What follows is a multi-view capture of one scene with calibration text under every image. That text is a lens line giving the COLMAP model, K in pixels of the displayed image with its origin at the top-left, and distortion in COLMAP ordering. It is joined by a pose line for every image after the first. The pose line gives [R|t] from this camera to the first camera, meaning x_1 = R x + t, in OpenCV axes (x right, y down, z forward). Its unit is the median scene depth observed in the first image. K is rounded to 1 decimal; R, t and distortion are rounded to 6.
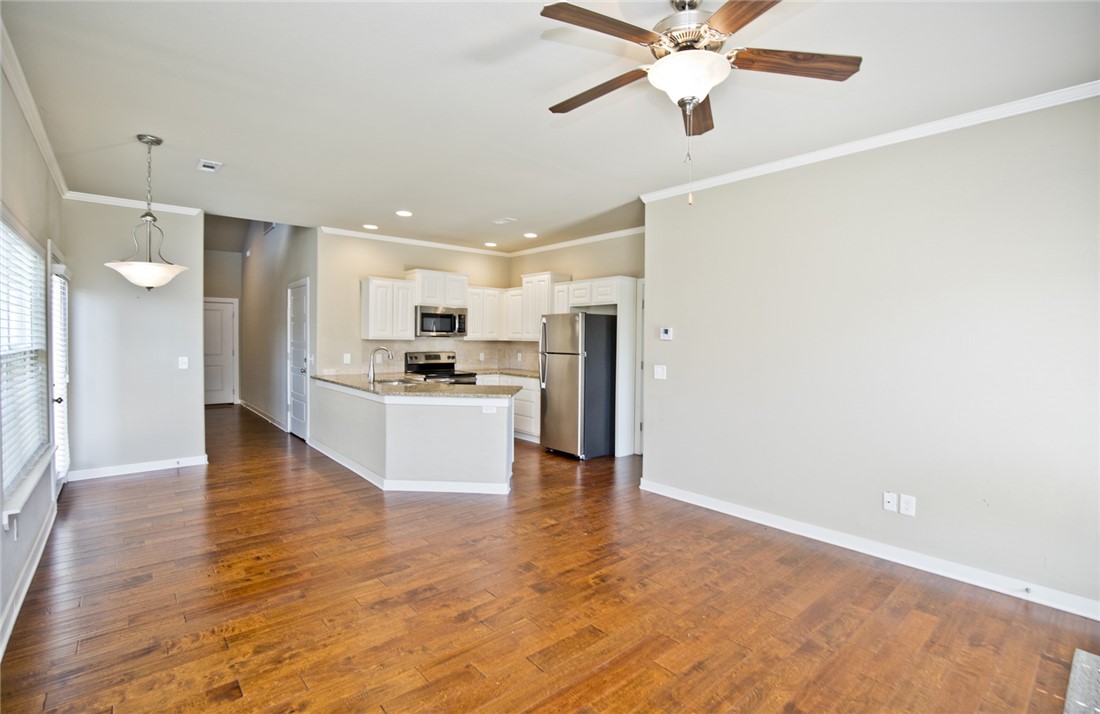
lens RADIAL K [[509.2, 0, 574.6], [0, 509.2, 344.9], [0, 0, 1]] dist [-0.026140, -0.000060]
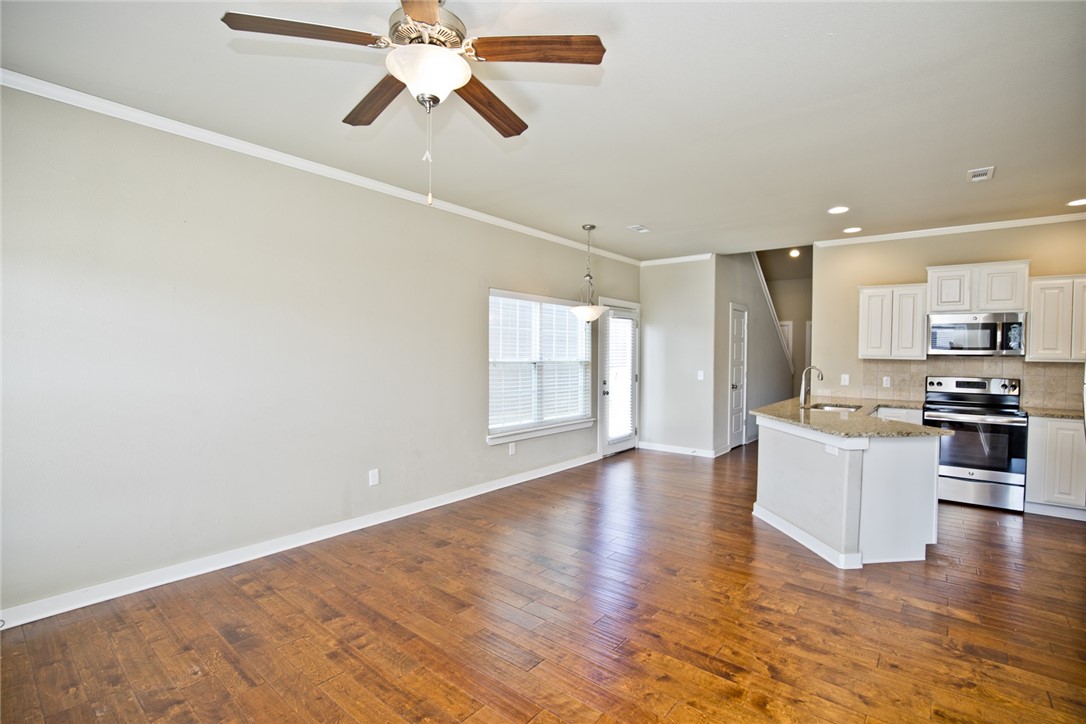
lens RADIAL K [[507.9, 0, 543.0], [0, 507.9, 362.0], [0, 0, 1]] dist [-0.001845, -0.000122]
pose [[0.147775, 0.011172, -0.988958, 0.464771], [-0.022801, 0.999709, 0.007886, 0.000391], [0.988758, 0.021384, 0.147986, 0.414700]]
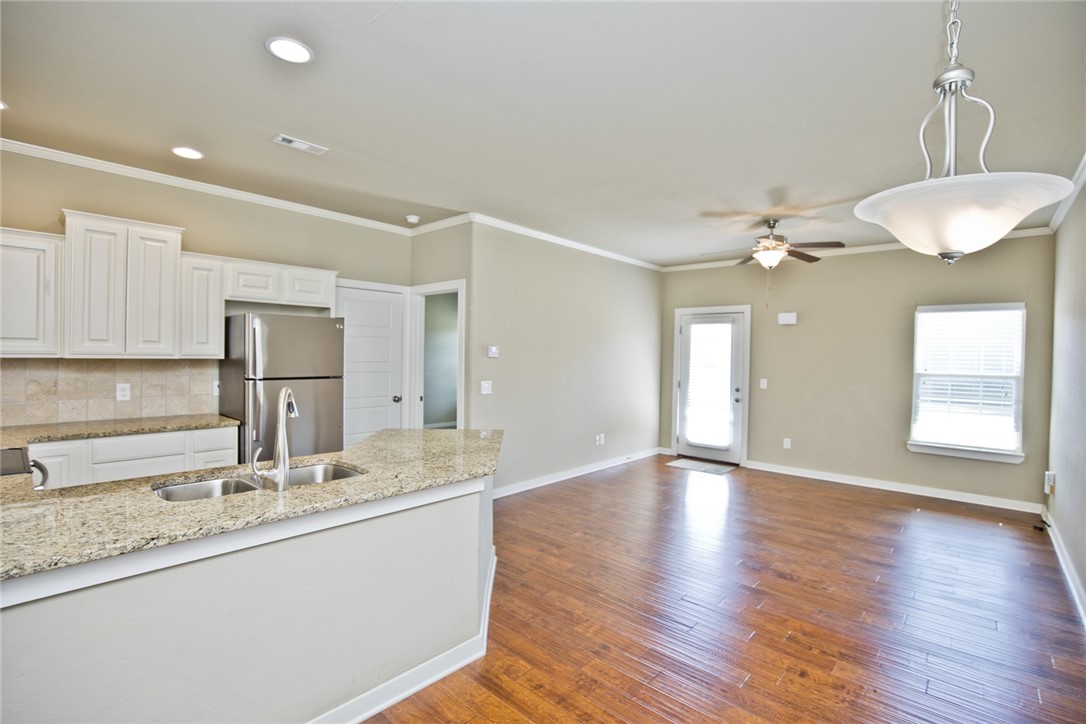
lens RADIAL K [[507.9, 0, 543.0], [0, 507.9, 362.0], [0, 0, 1]] dist [-0.001845, -0.000122]
pose [[-0.116275, -0.025751, 0.992883, -0.810426], [-0.004253, 0.999668, 0.025429, -0.024097], [-0.993208, -0.001266, -0.116346, 0.908269]]
